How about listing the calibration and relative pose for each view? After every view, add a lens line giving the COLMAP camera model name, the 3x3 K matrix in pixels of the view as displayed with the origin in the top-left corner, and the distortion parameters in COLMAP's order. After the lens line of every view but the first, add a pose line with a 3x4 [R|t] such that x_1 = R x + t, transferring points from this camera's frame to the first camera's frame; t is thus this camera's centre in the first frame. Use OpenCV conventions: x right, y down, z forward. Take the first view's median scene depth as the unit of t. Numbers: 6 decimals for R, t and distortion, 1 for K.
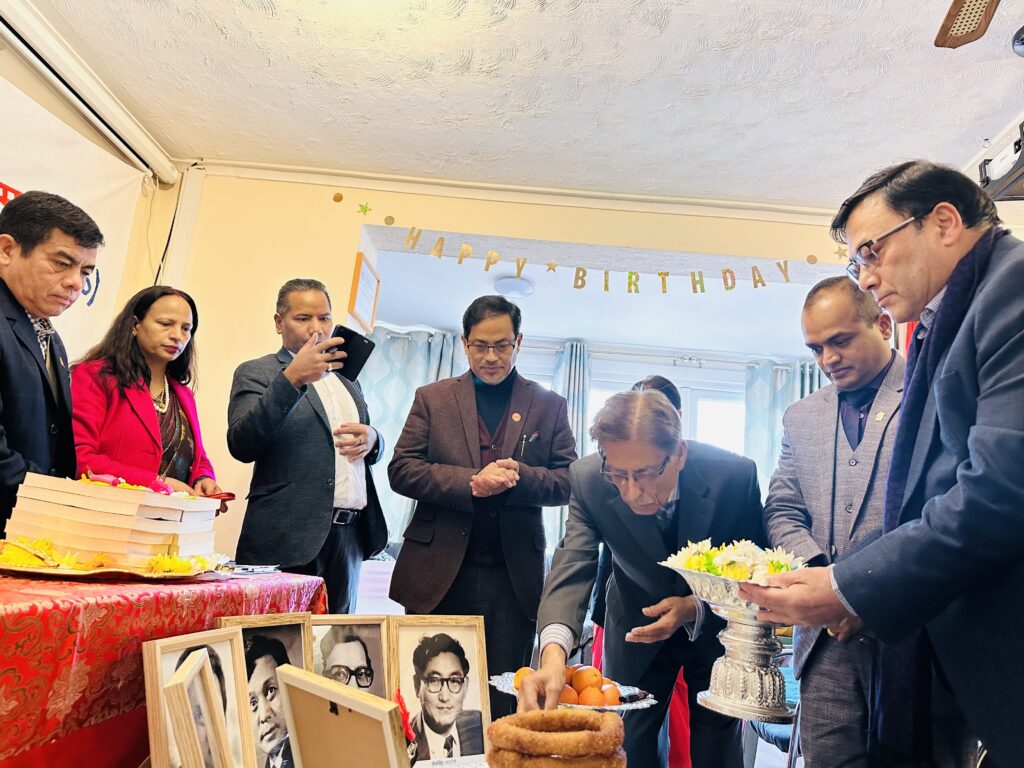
lens RADIAL K [[724.0, 0, 514.8], [0, 724.0, 382.3], [0, 0, 1]] dist [0.040339, -0.042023]
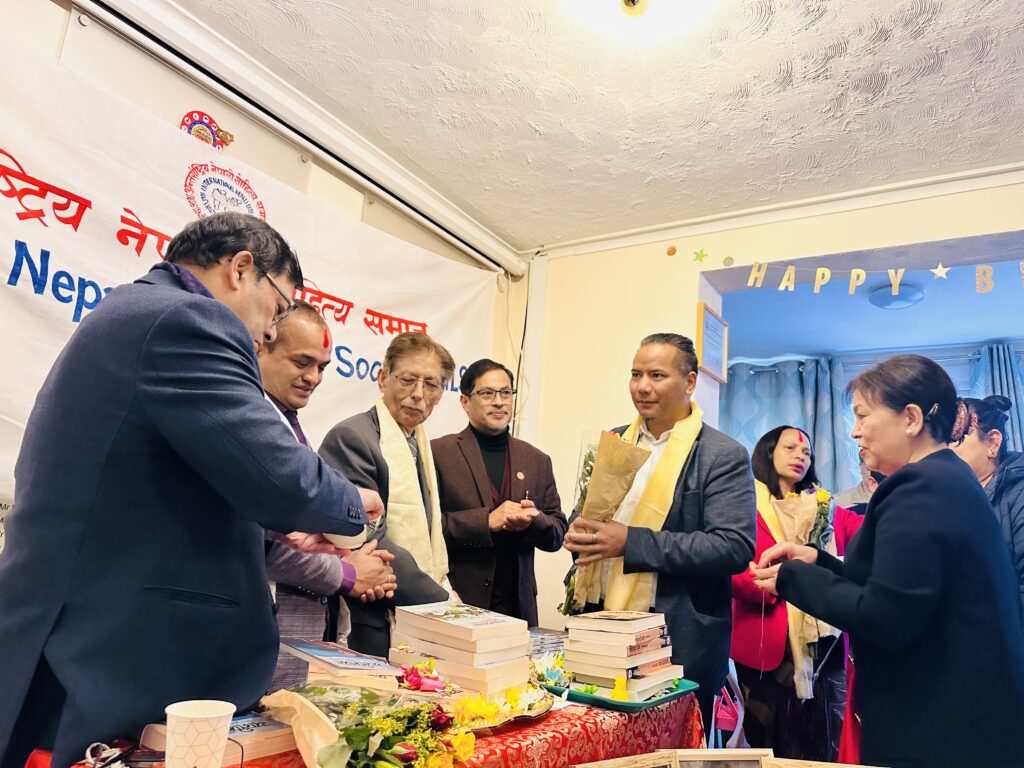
lens RADIAL K [[724.0, 0, 508.7], [0, 724.0, 390.0], [0, 0, 1]] dist [0.040339, -0.042023]
pose [[0.860108, -0.136464, -0.491520, 0.034891], [0.124334, 0.990576, -0.057450, -0.076906], [0.494727, -0.011699, 0.868970, 0.096056]]
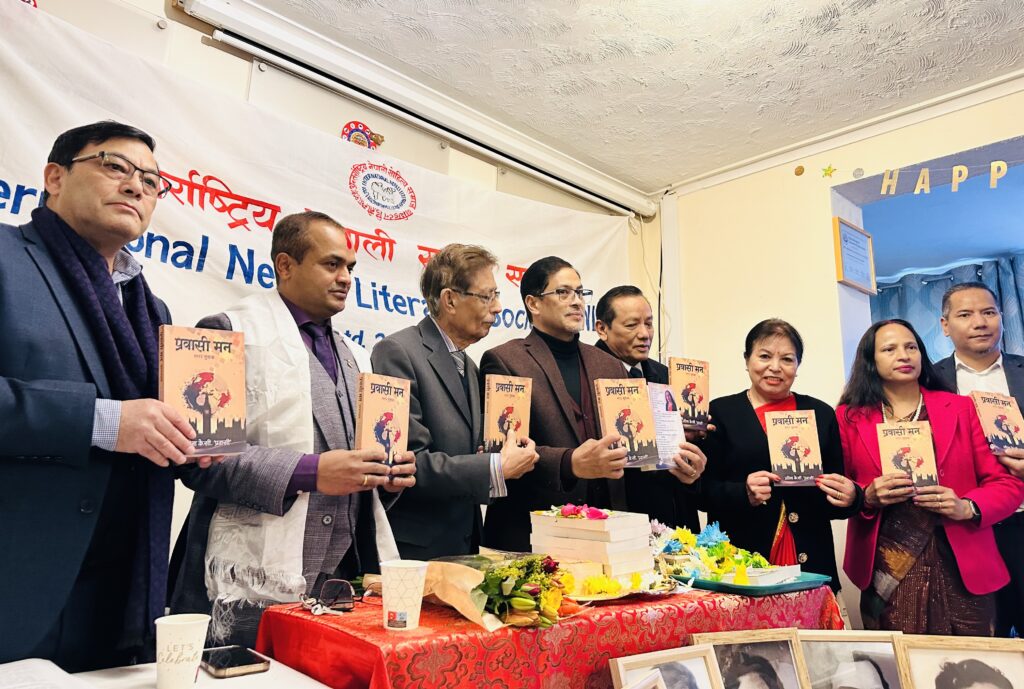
lens RADIAL K [[719.5, 0, 512.2], [0, 719.5, 305.3], [0, 0, 1]] dist [0.047602, -0.047188]
pose [[0.702561, -0.250535, -0.666063, 0.162734], [0.205228, 0.967542, -0.147461, -0.028020], [0.681388, -0.033094, 0.731174, 0.036987]]
